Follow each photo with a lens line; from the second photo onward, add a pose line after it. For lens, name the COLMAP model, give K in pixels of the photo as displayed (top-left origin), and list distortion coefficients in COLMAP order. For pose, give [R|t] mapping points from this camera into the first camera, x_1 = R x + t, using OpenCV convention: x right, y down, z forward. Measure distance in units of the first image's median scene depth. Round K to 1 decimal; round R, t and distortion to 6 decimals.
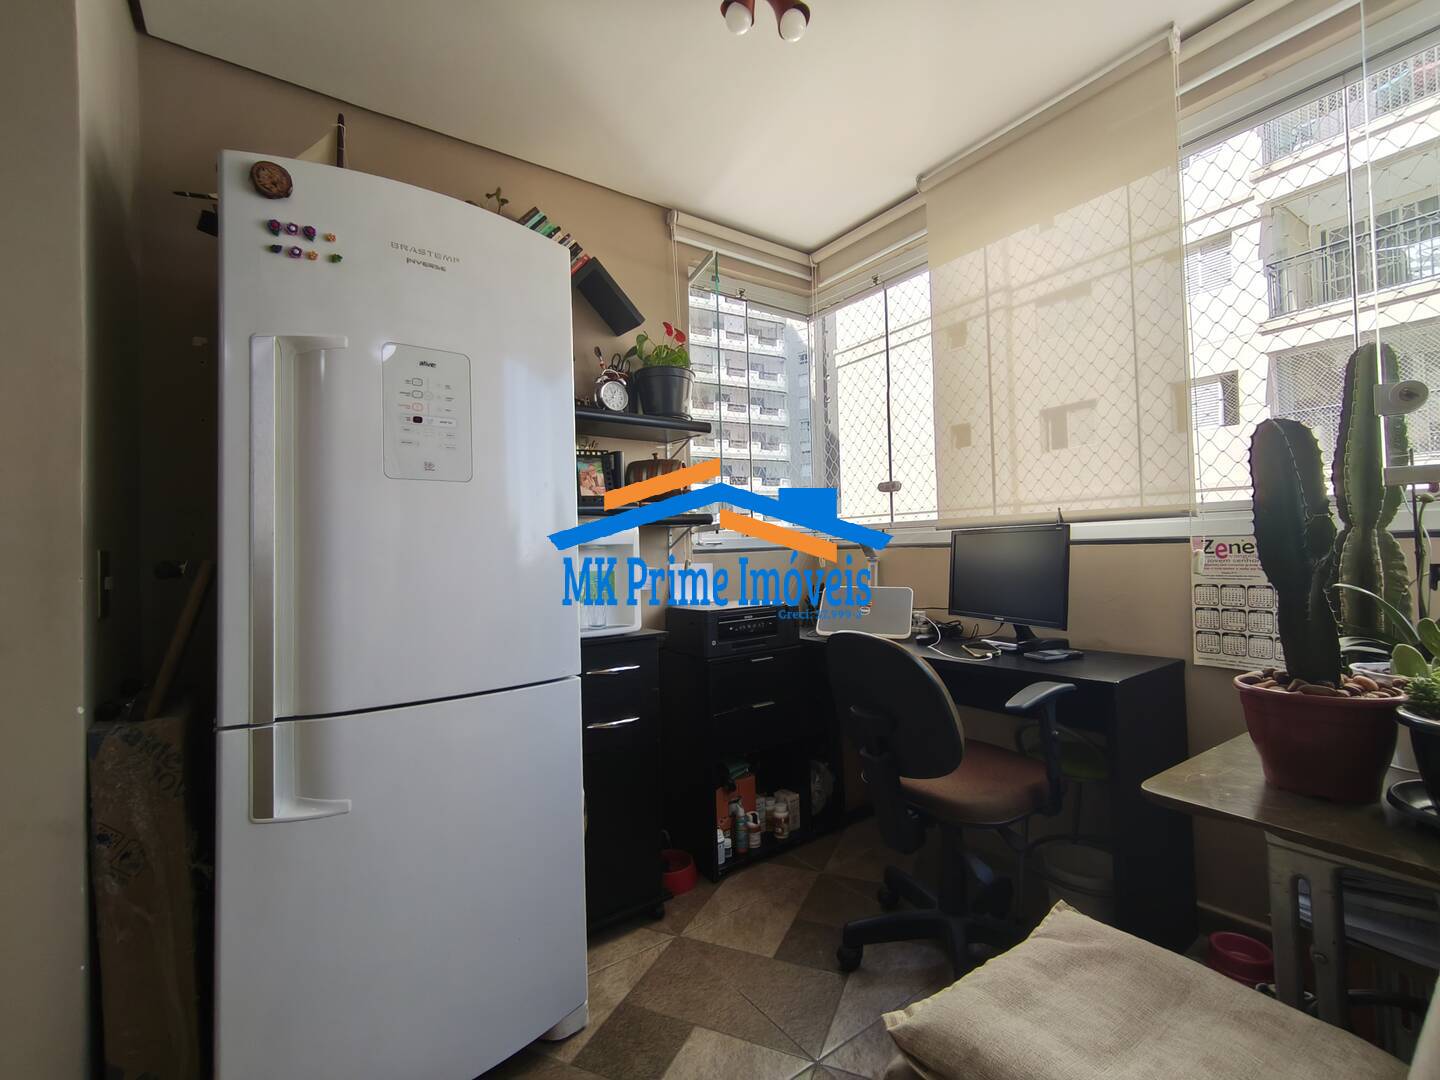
lens RADIAL K [[630.4, 0, 725.8], [0, 630.4, 531.1], [0, 0, 1]] dist [-0.002086, 0.000635]
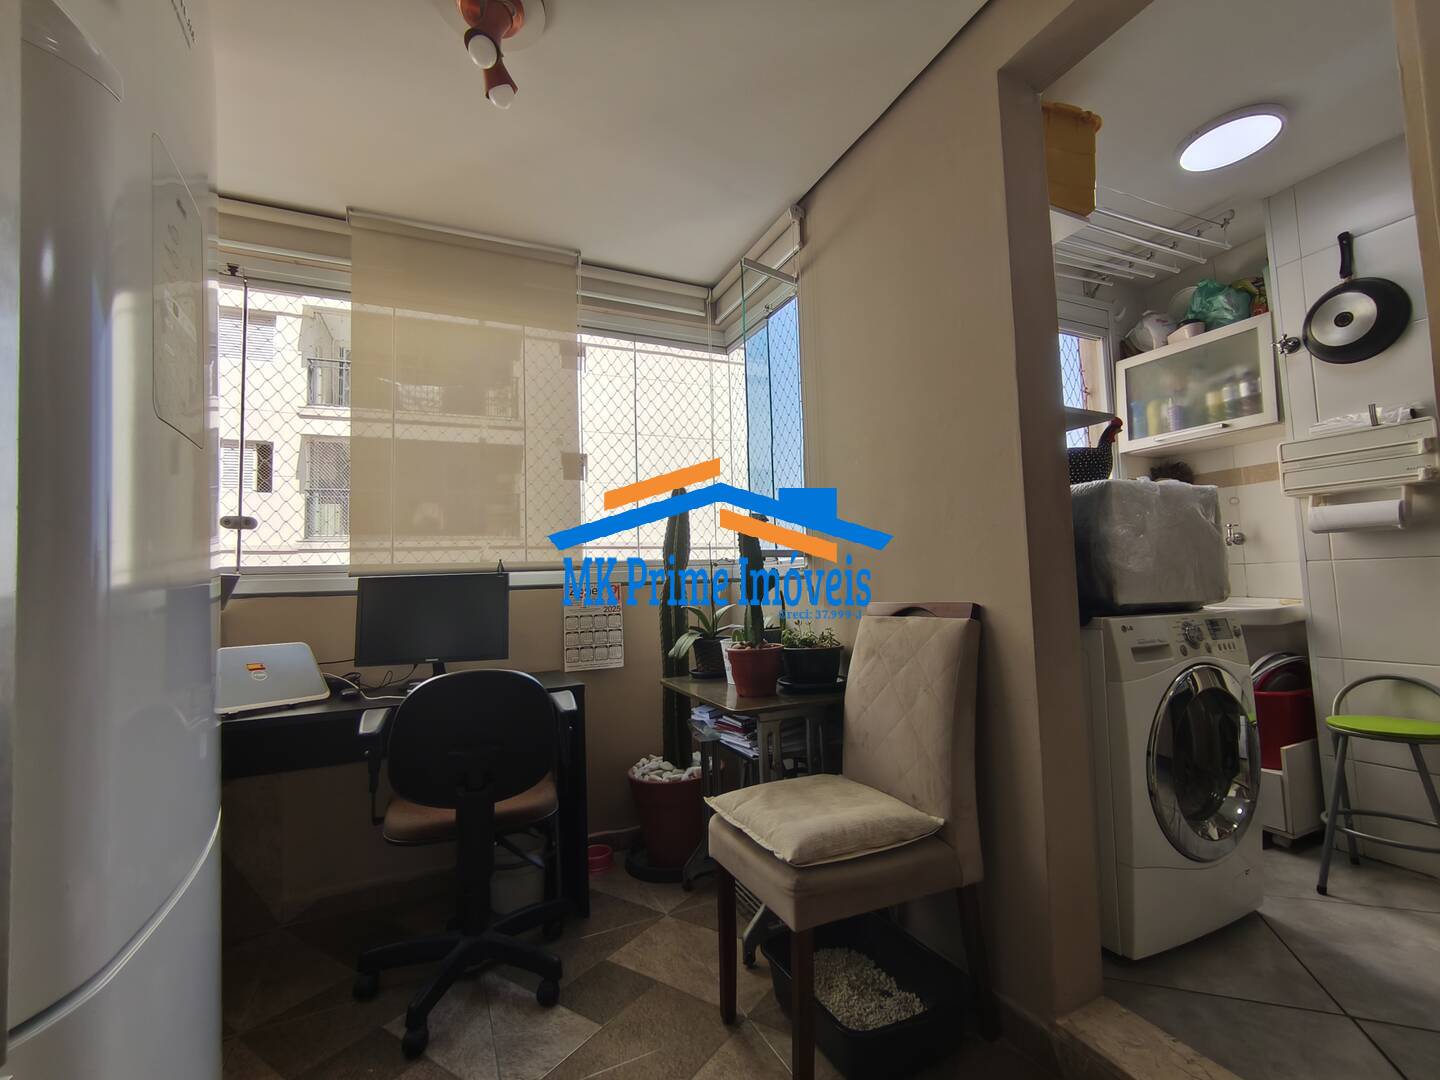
lens RADIAL K [[630.4, 0, 726.7], [0, 630.4, 539.7], [0, 0, 1]] dist [-0.002086, 0.000635]
pose [[0.174809, 0.087209, 0.980733, -0.491731], [0.000347, 0.996064, -0.088635, 0.027025], [-0.984602, 0.015834, 0.174091, 0.280071]]
